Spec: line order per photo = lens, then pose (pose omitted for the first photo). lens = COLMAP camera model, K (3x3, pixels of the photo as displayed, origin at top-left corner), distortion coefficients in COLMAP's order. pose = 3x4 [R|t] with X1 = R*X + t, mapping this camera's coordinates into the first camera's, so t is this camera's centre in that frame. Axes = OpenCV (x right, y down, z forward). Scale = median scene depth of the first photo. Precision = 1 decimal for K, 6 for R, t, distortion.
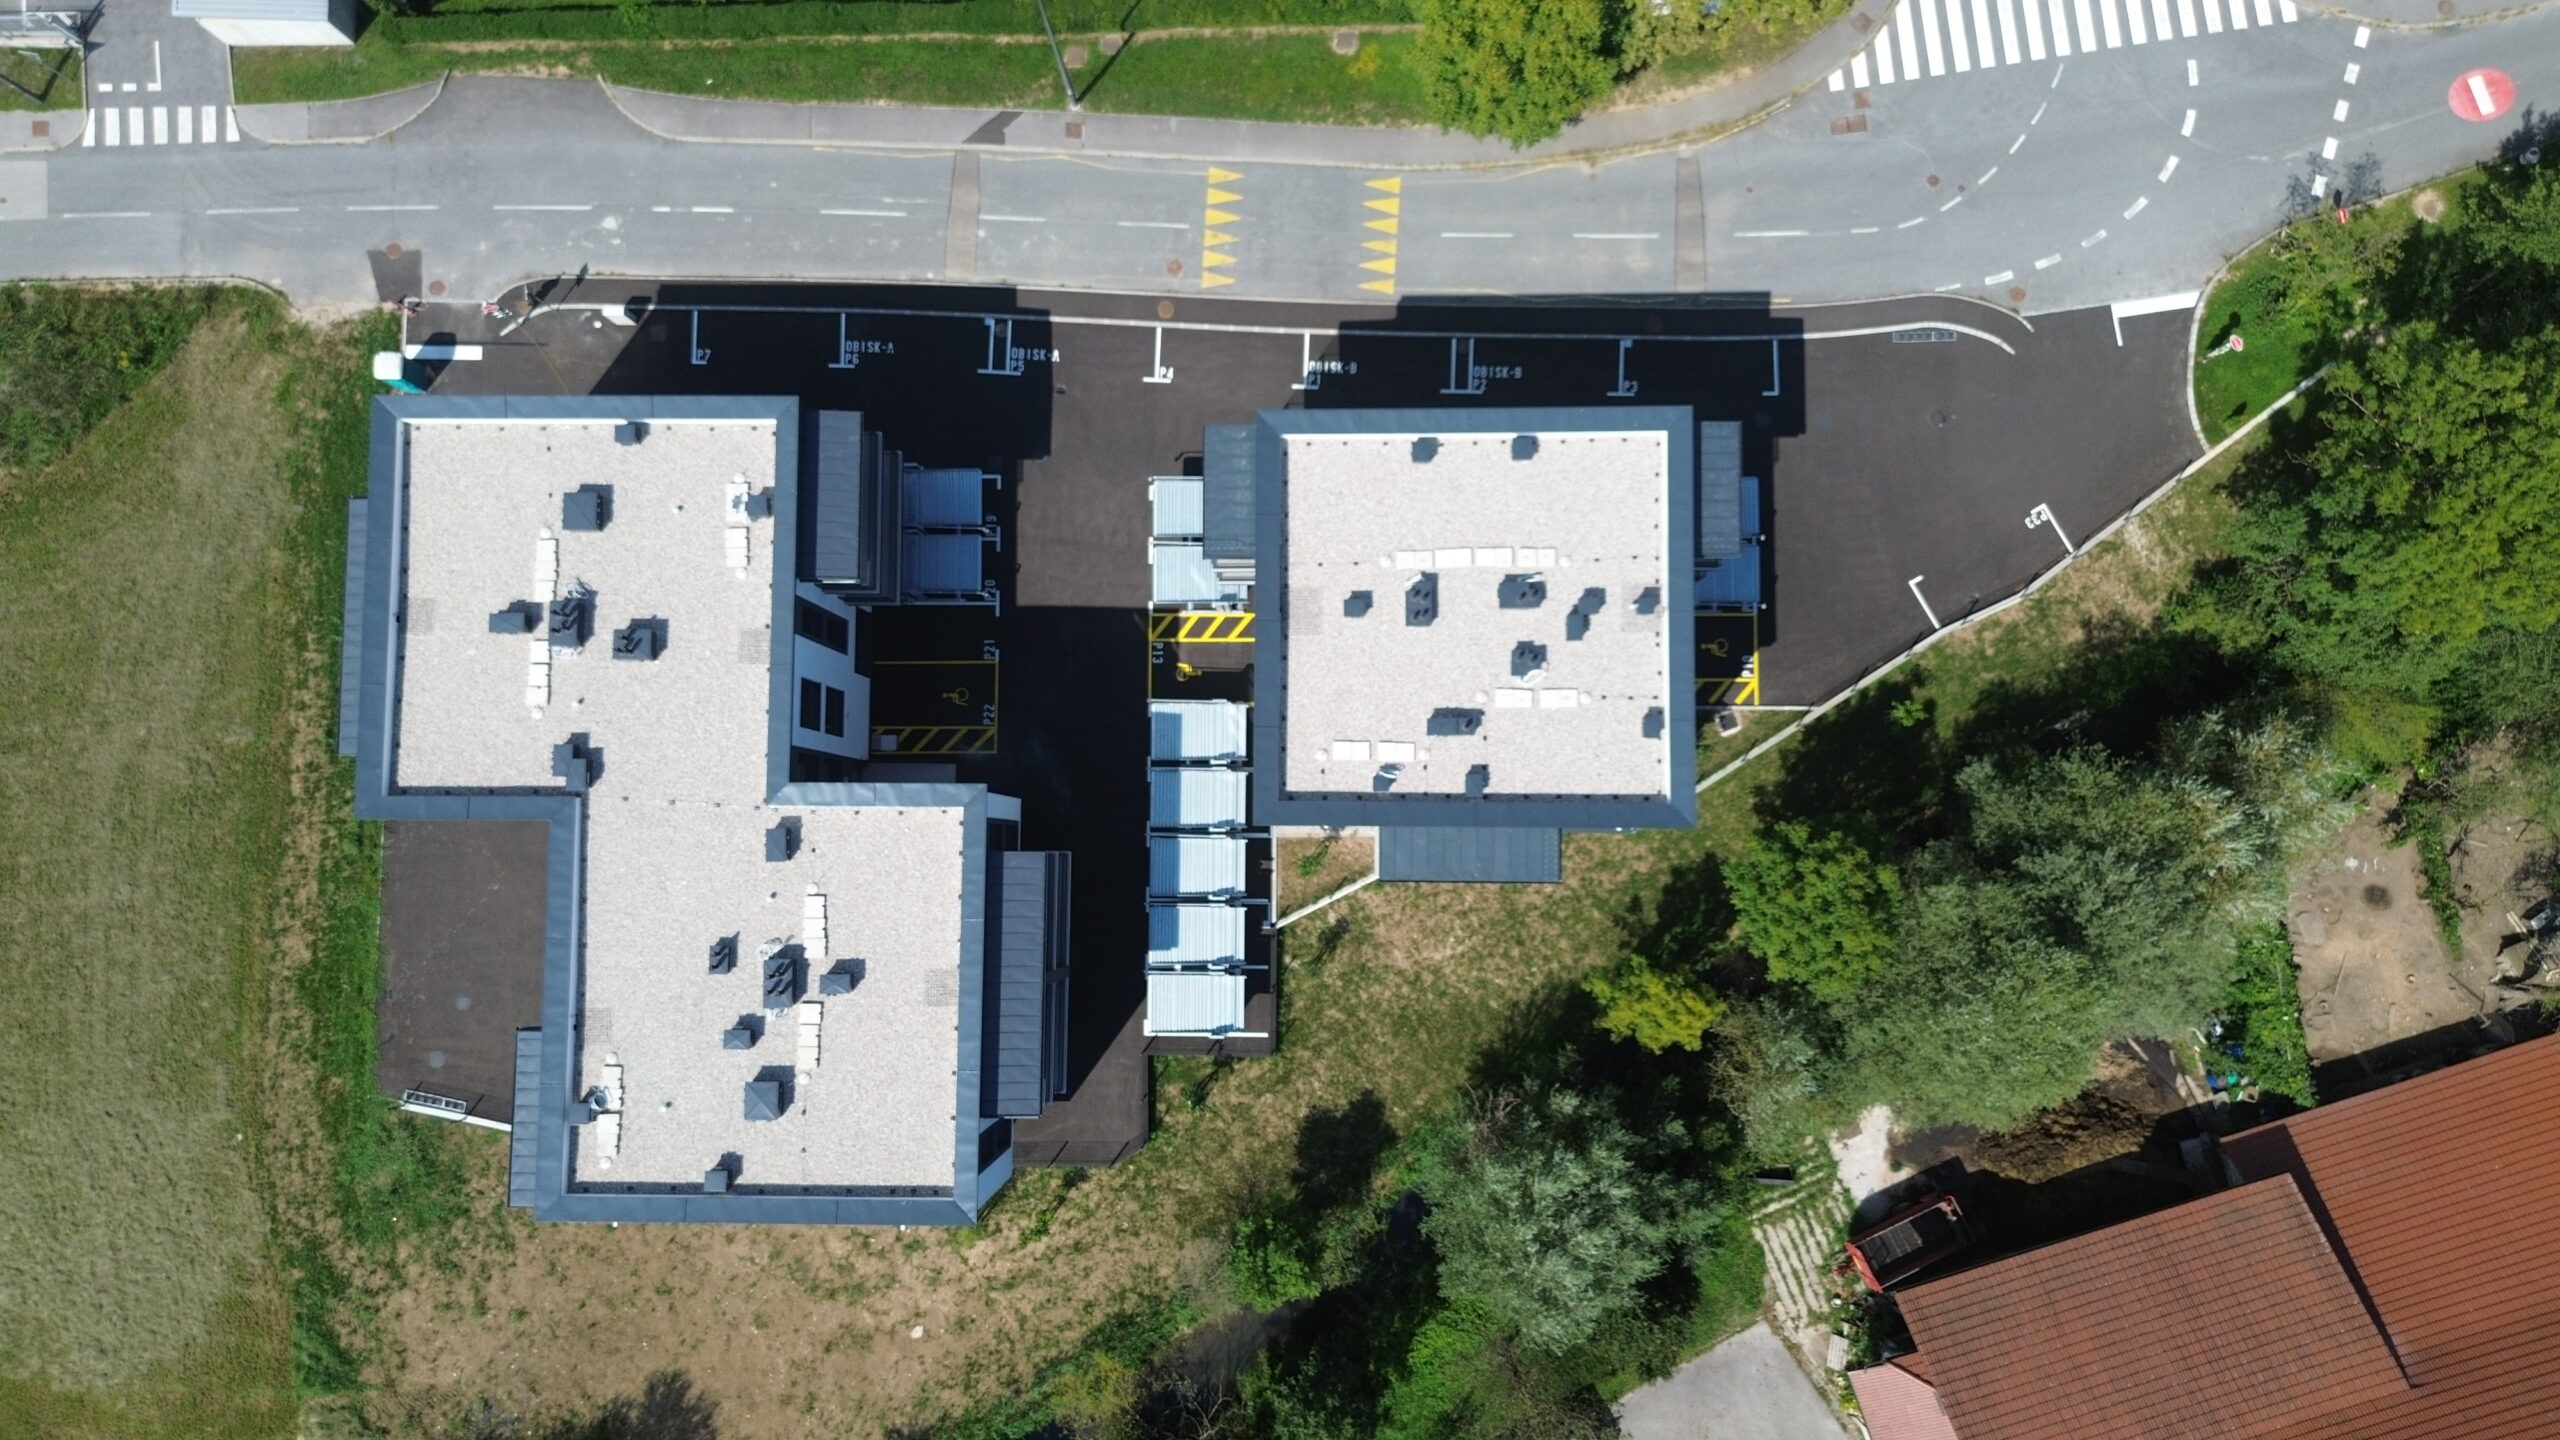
lens RADIAL K [[1828.4, 0, 1271.2], [0, 1828.4, 723.2], [0, 0, 1]] dist [0.051349, -0.055295]
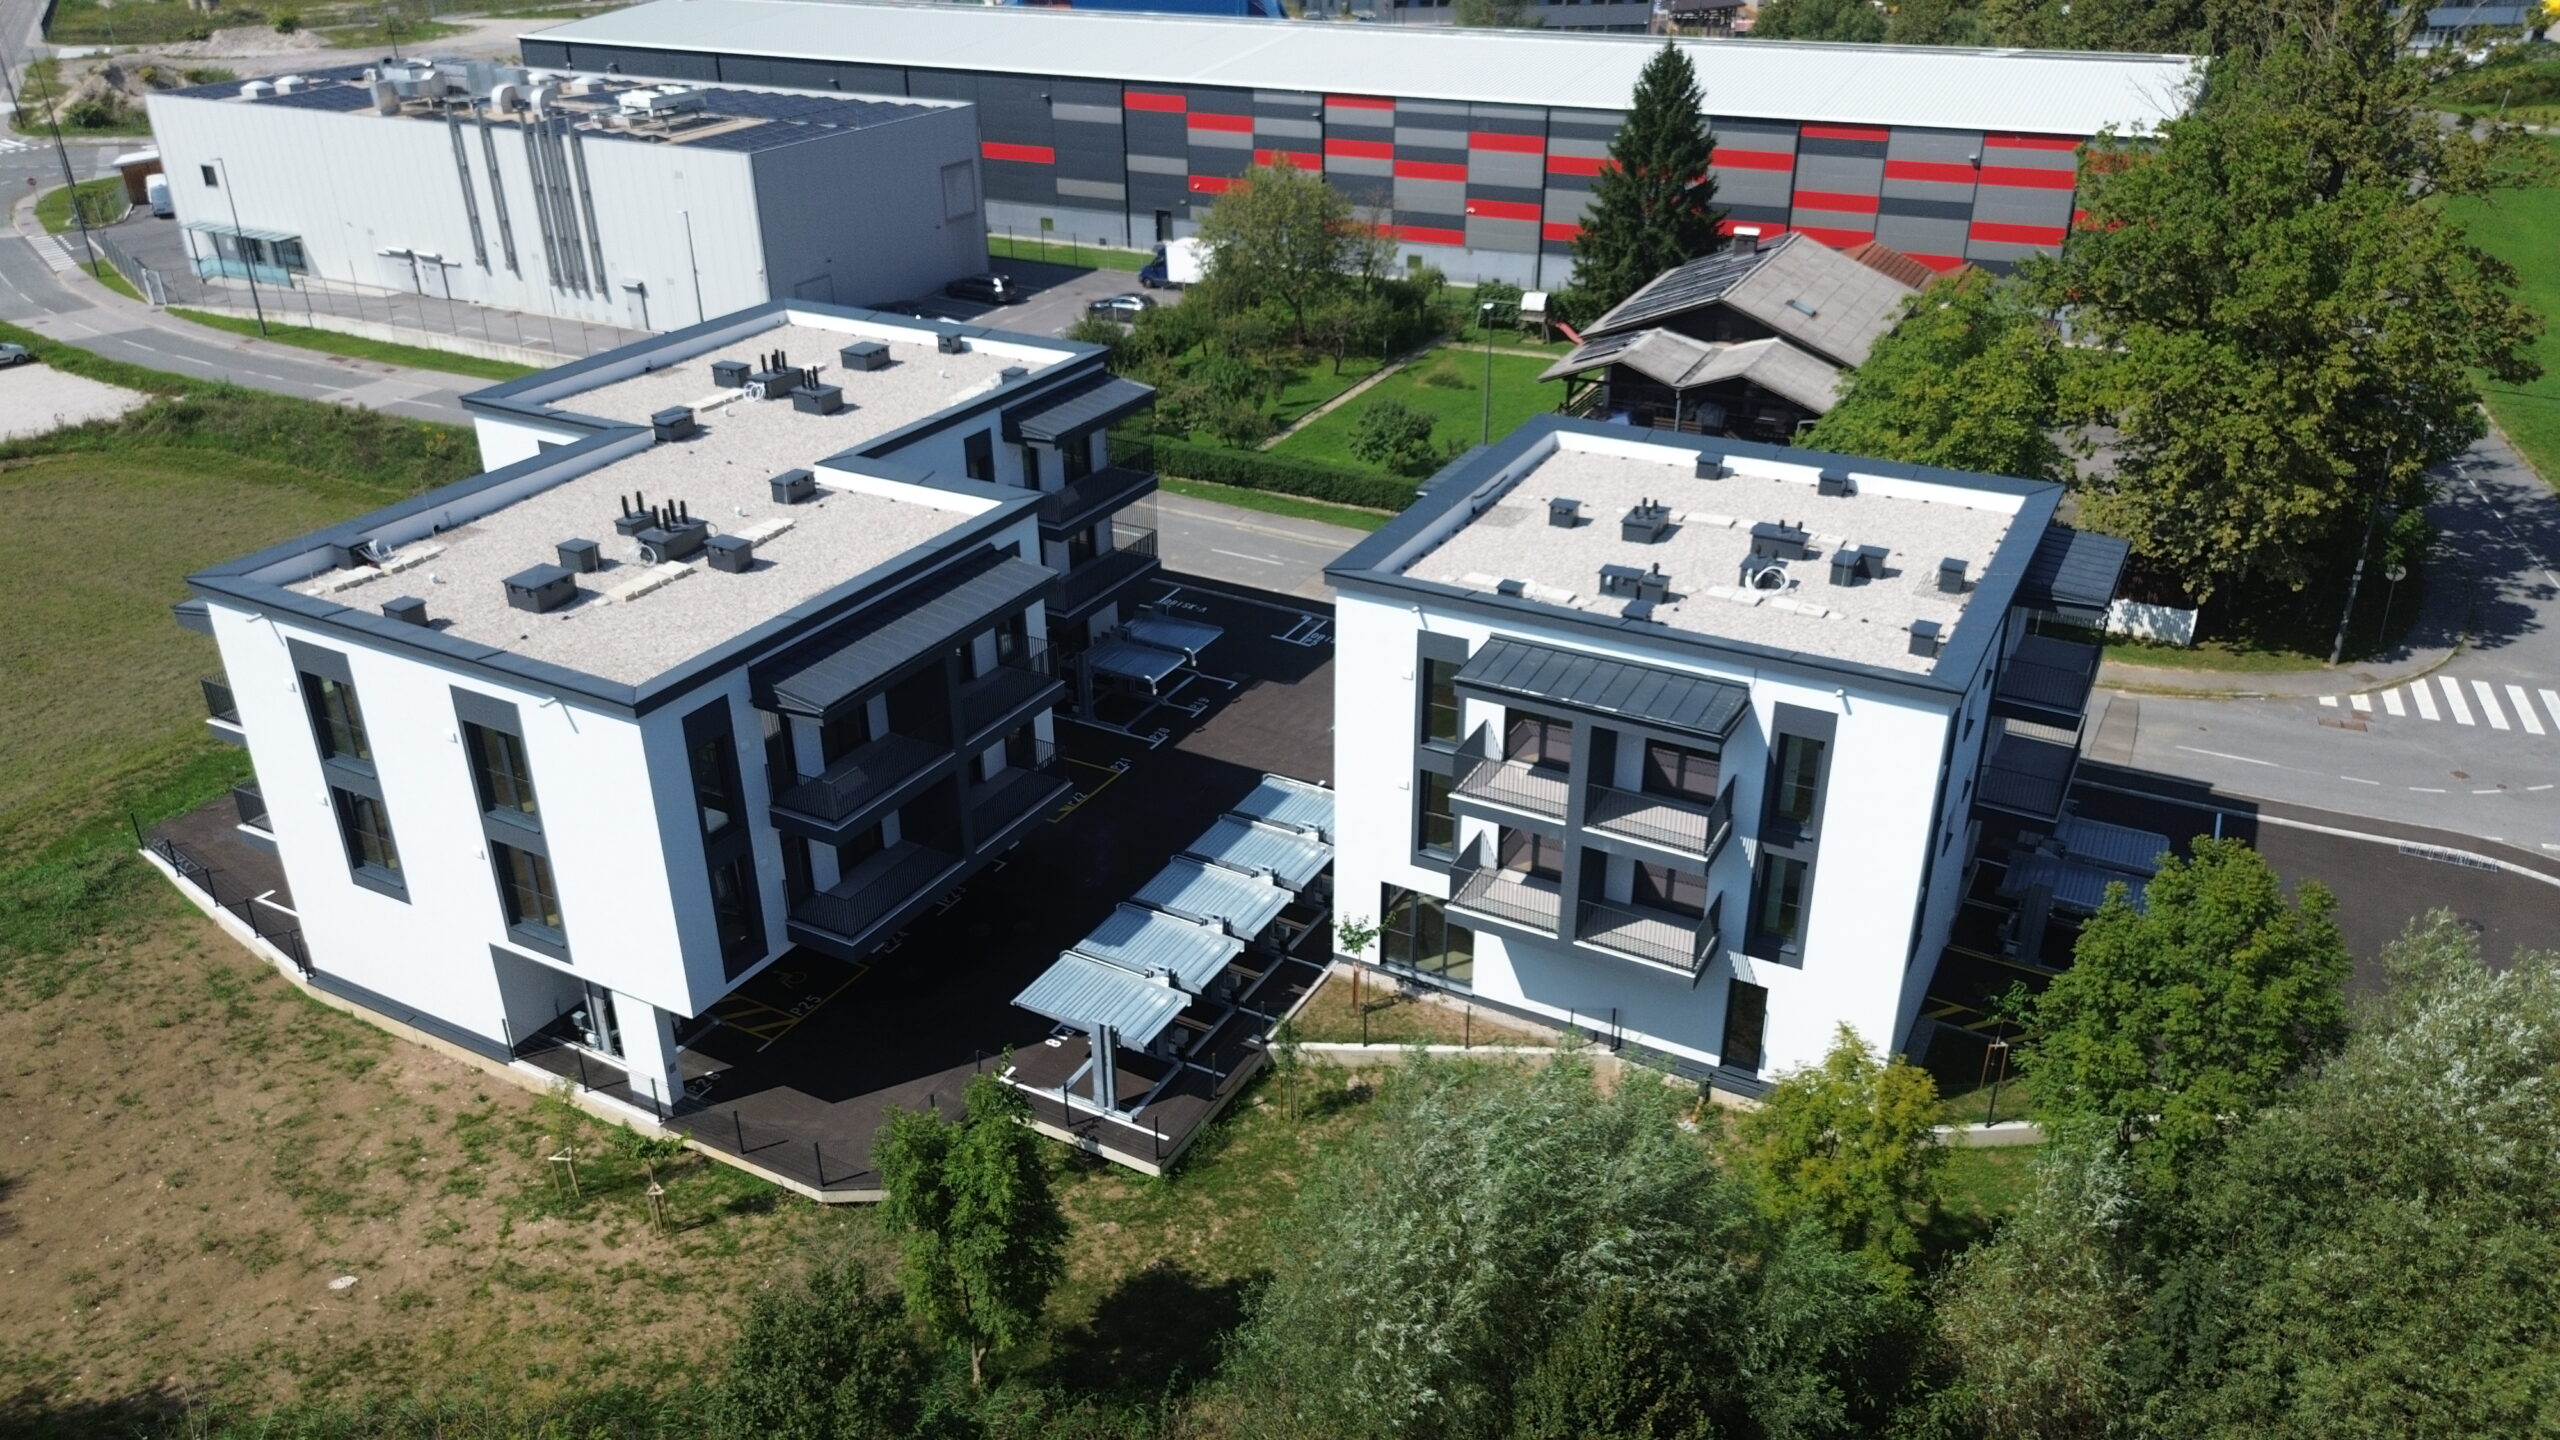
lens RADIAL K [[1828.4, 0, 1271.2], [0, 1828.4, 723.2], [0, 0, 1]] dist [0.051349, -0.055295]
pose [[0.879080, 0.230273, -0.417363, 0.241837], [-0.476172, 0.464383, -0.746732, 0.529951], [0.021864, 0.855174, 0.517879, 0.572426]]
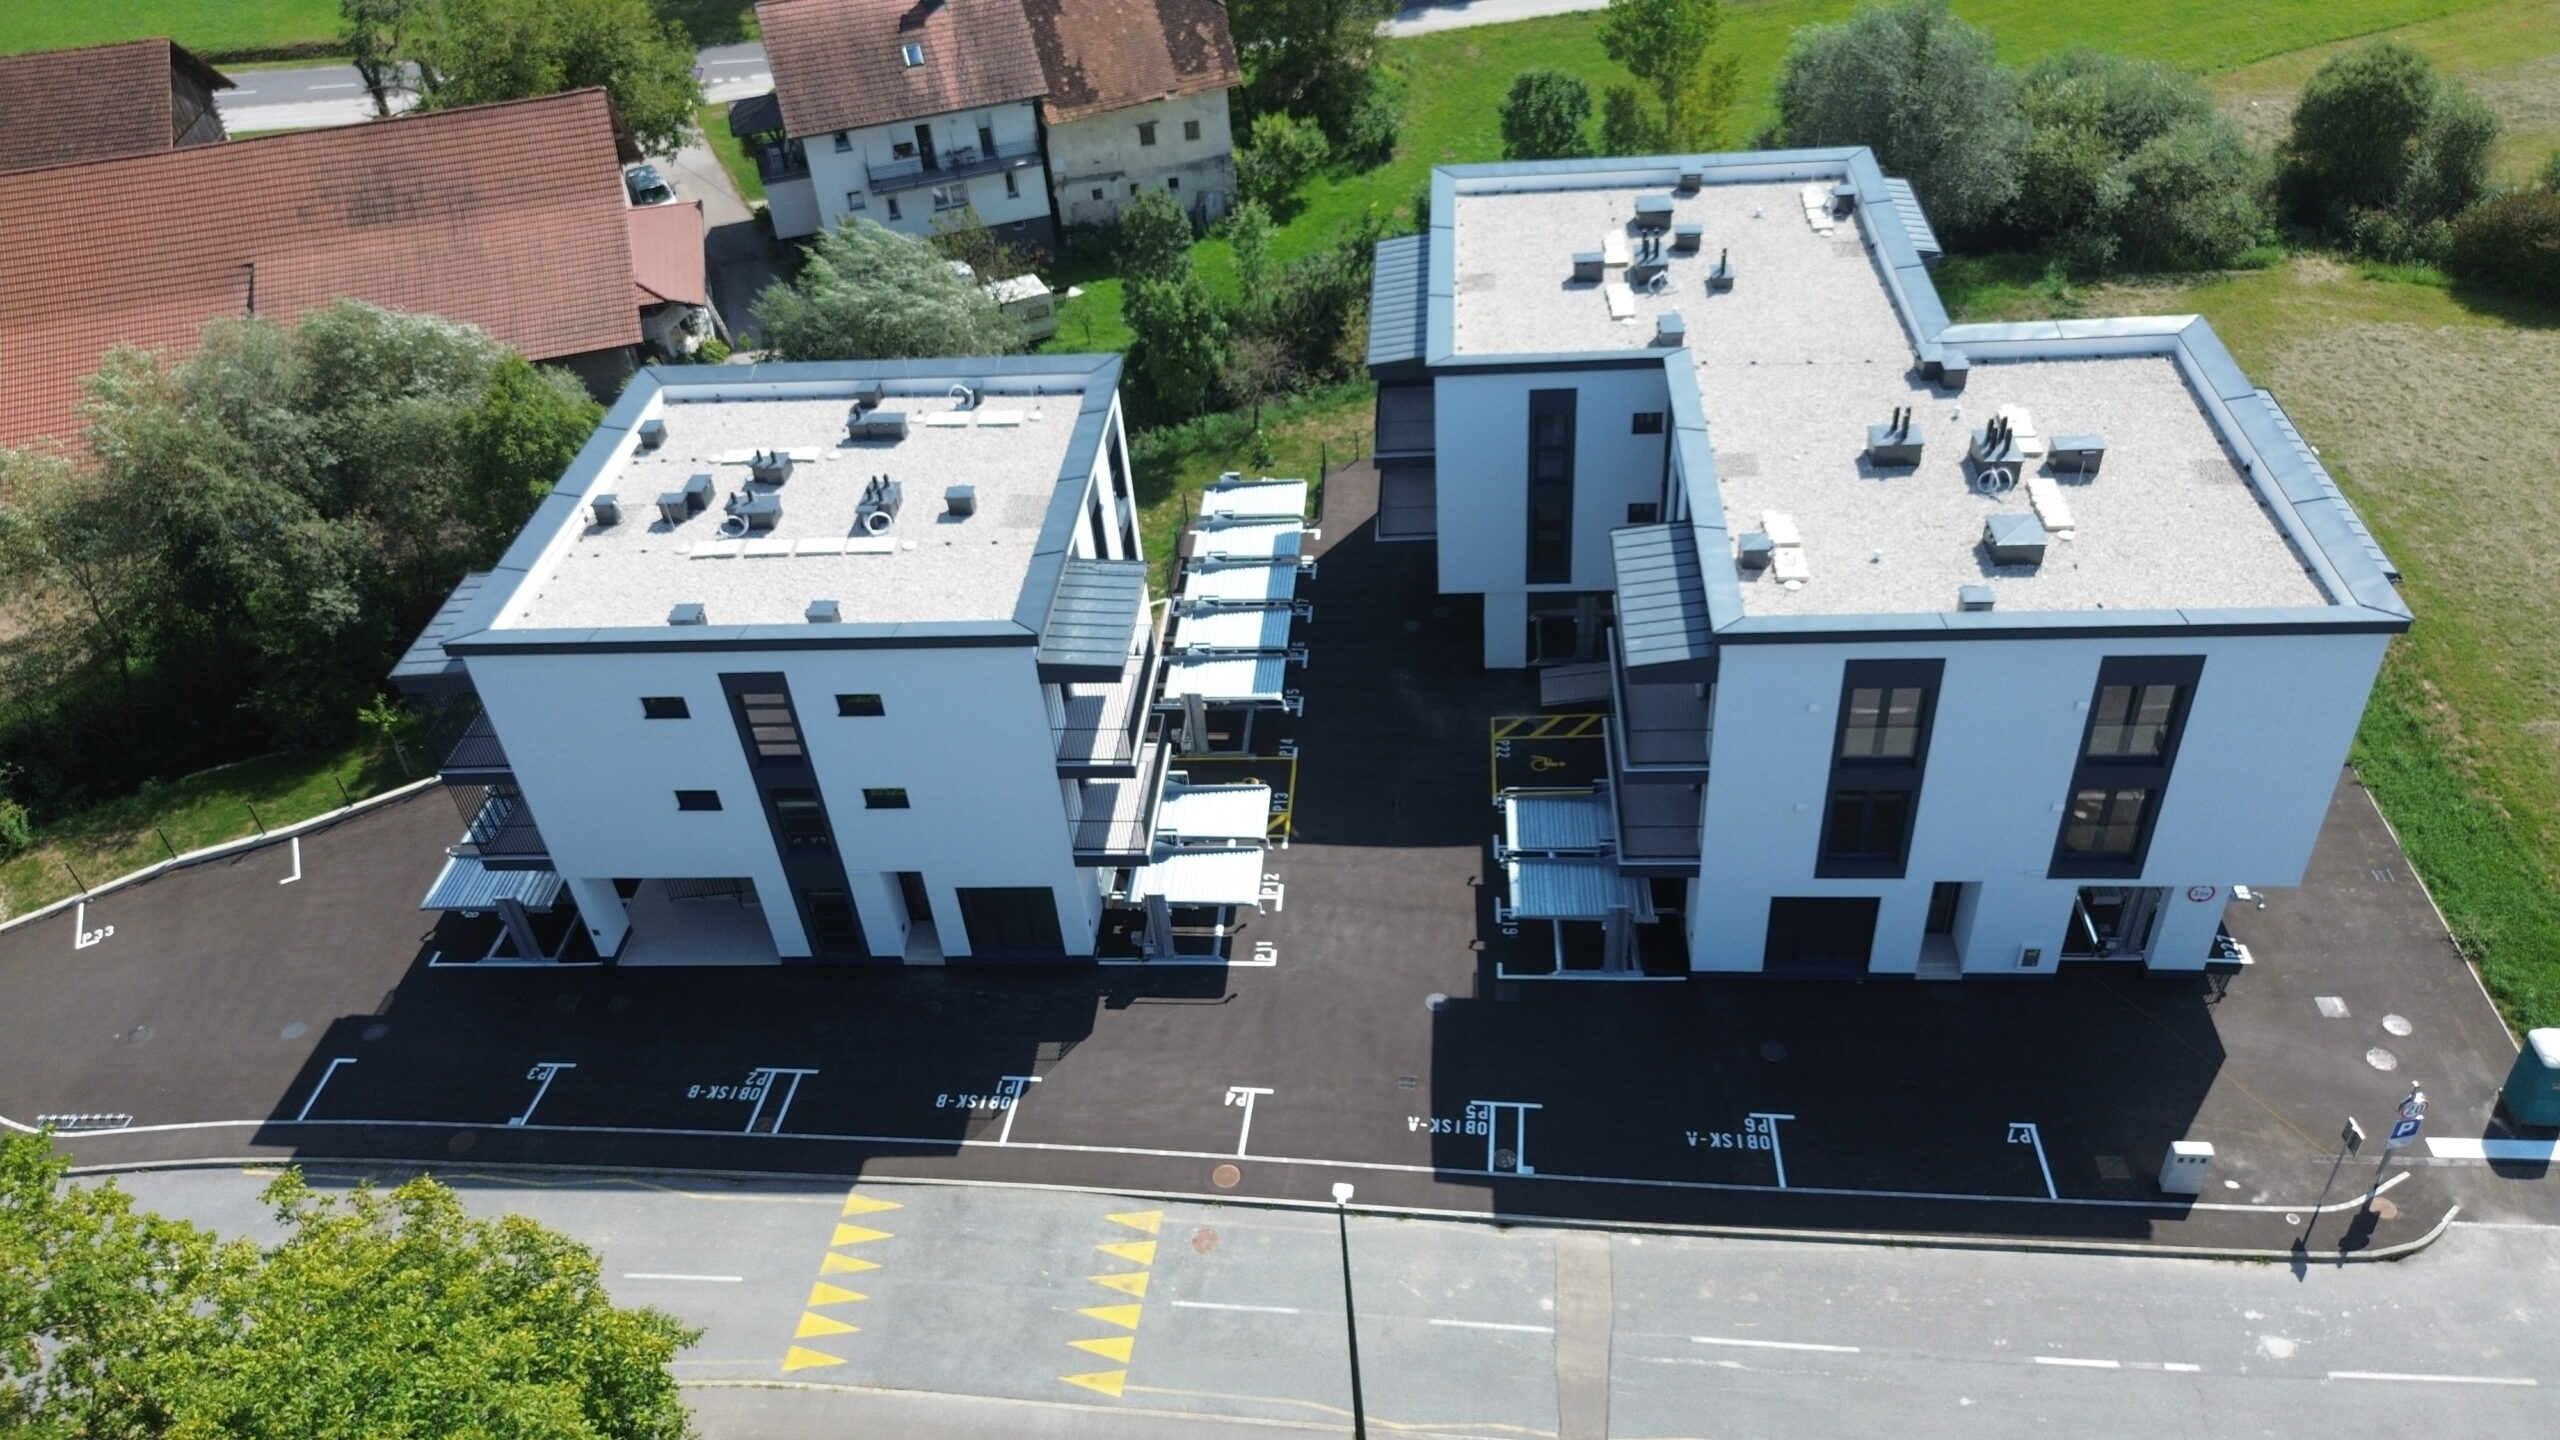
lens RADIAL K [[1820.9, 0, 1280.0], [0, 1820.9, 720.0], [0, 0, 1]] dist [0.029504, -0.002247]
pose [[-0.992186, 0.039540, 0.118338, -0.154147], [0.075662, -0.563485, 0.822654, -0.642125], [0.099210, 0.825180, 0.556090, 0.559316]]
